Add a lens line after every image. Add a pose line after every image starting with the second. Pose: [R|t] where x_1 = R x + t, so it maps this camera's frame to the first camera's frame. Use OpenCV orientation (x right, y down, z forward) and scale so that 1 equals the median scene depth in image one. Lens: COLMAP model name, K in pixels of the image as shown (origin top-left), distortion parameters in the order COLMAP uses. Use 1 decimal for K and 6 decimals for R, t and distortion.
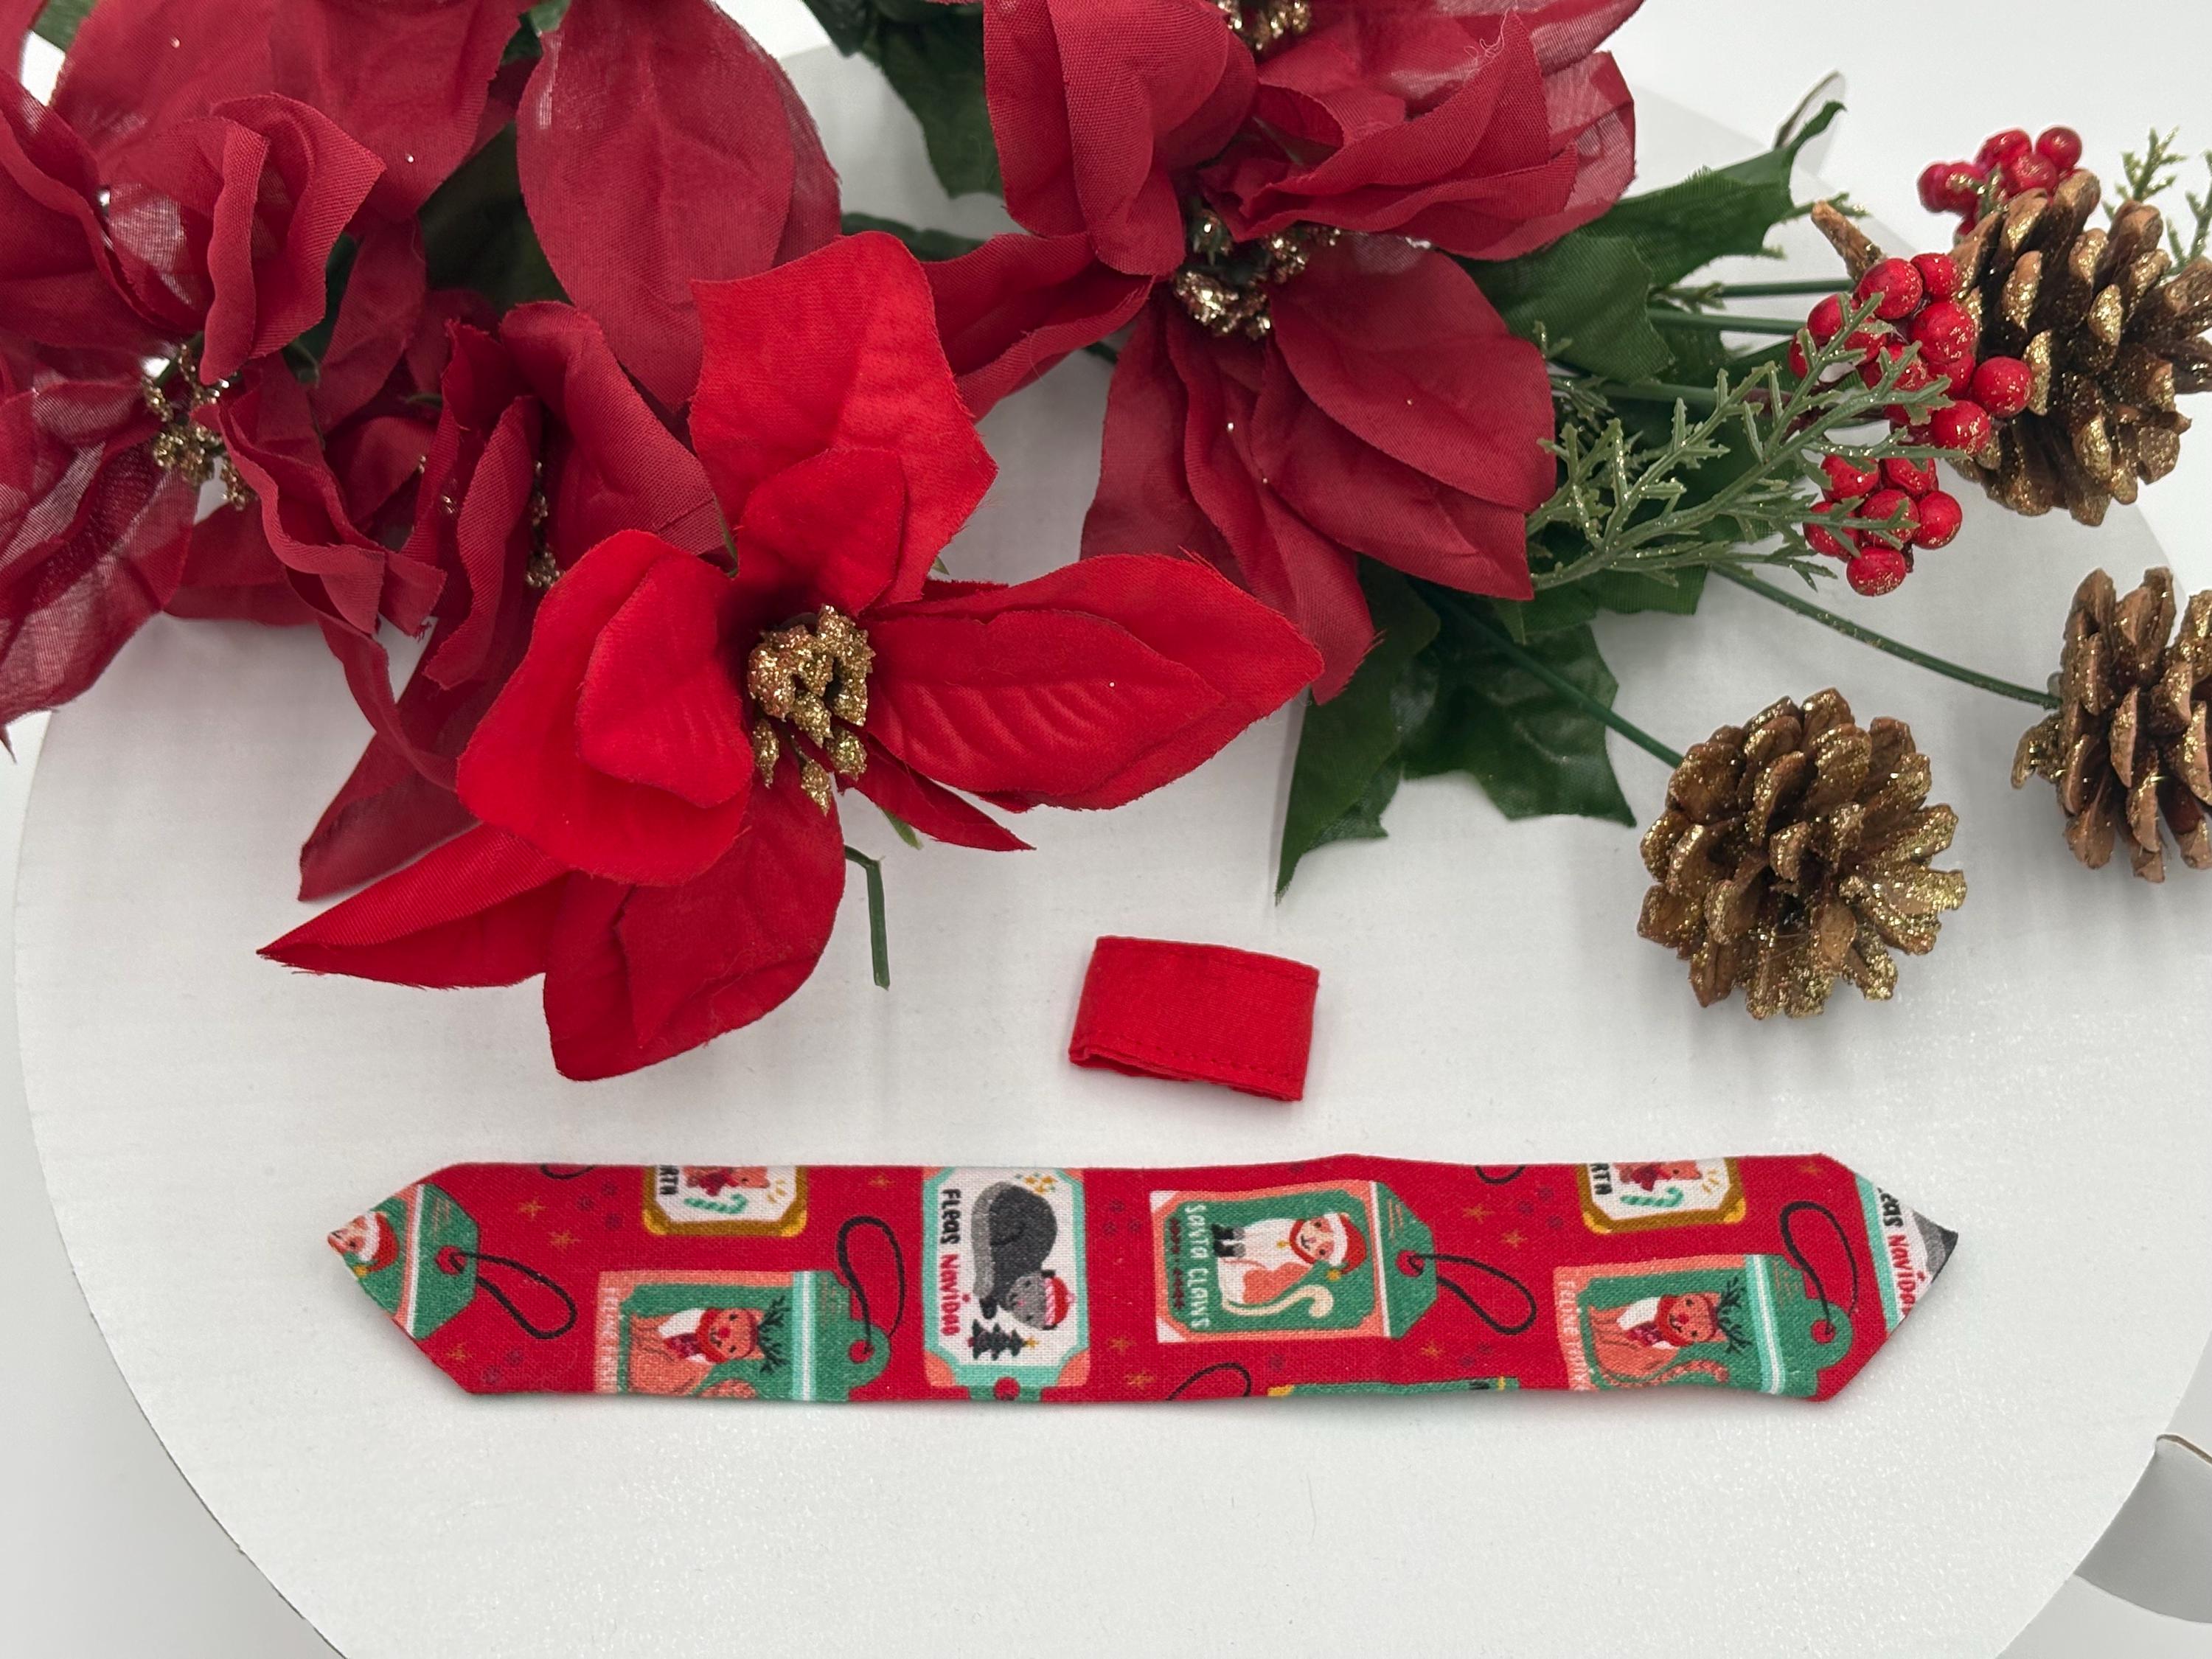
lens RADIAL K [[3522.8, 0, 1147.4], [0, 3522.8, 833.0], [0, 0, 1]] dist [0.333515, -1.757806]
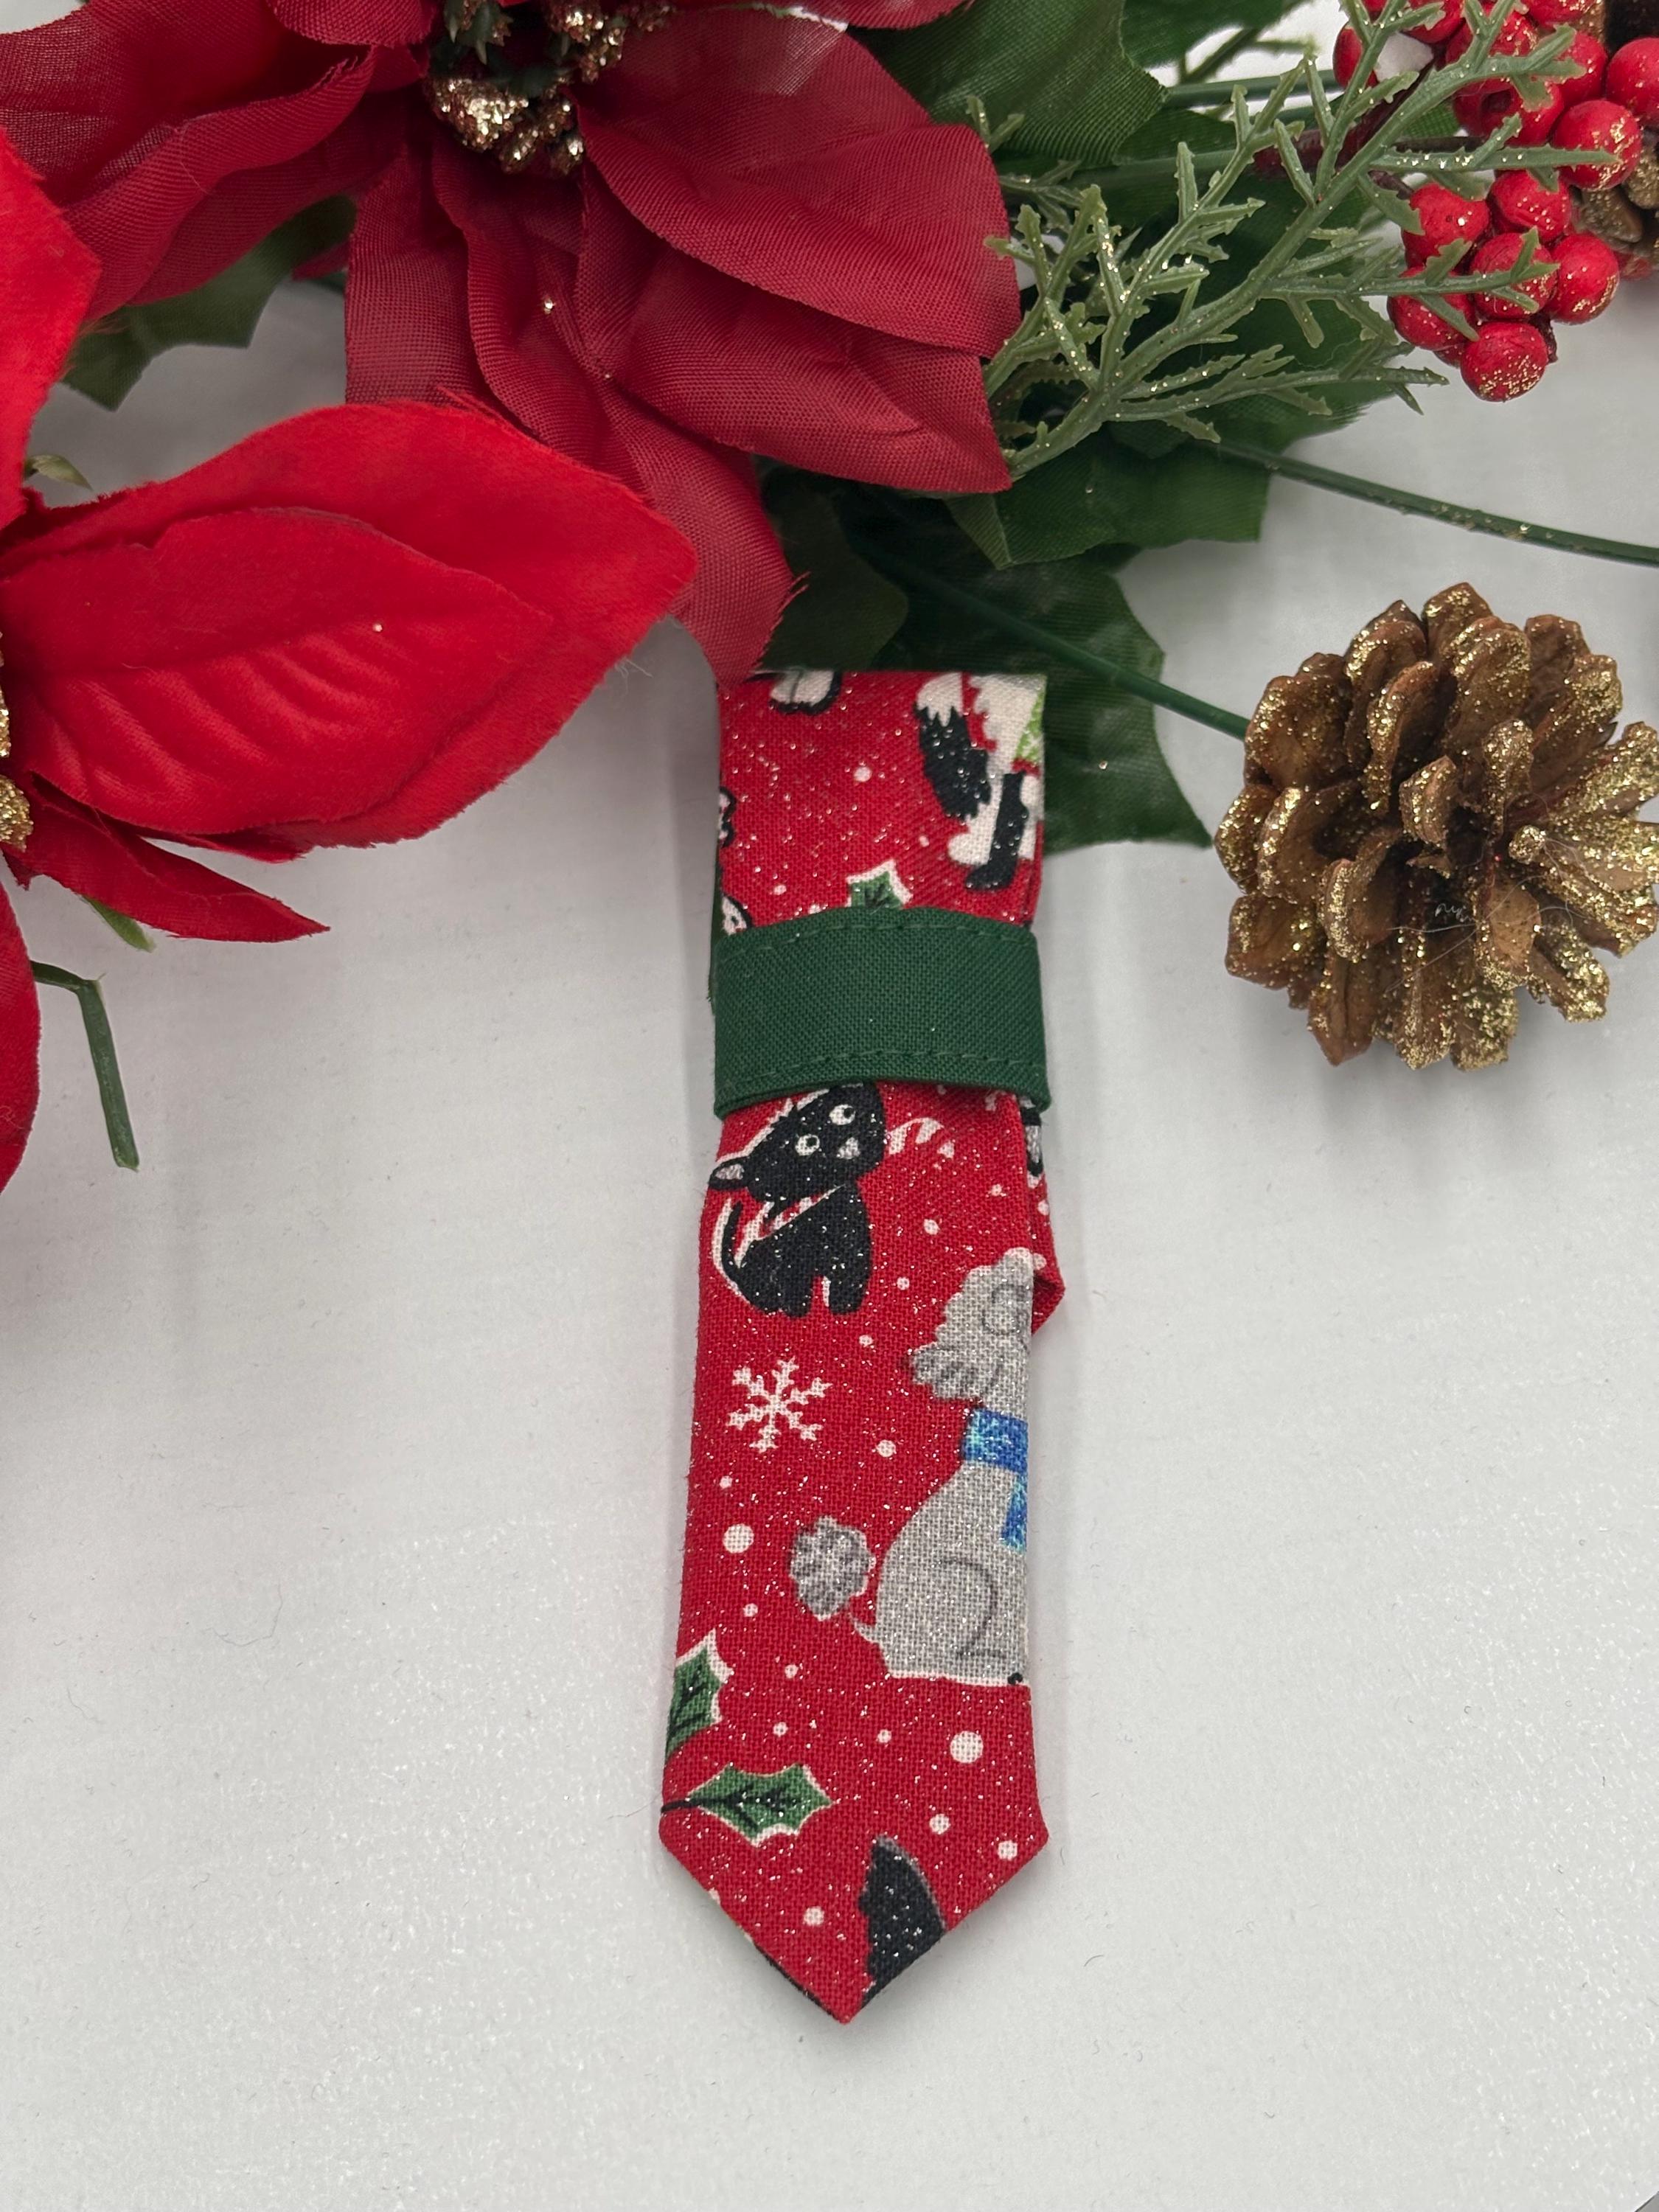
lens RADIAL K [[3522.8, 0, 814.4], [0, 3522.8, 1099.3], [0, 0, 1]] dist [0.333515, -1.757806]
pose [[0.993008, -0.118028, 0.002203, 0.056438], [0.117966, 0.991442, -0.055914, 0.084113], [0.004415, 0.055783, 0.998433, 0.326989]]
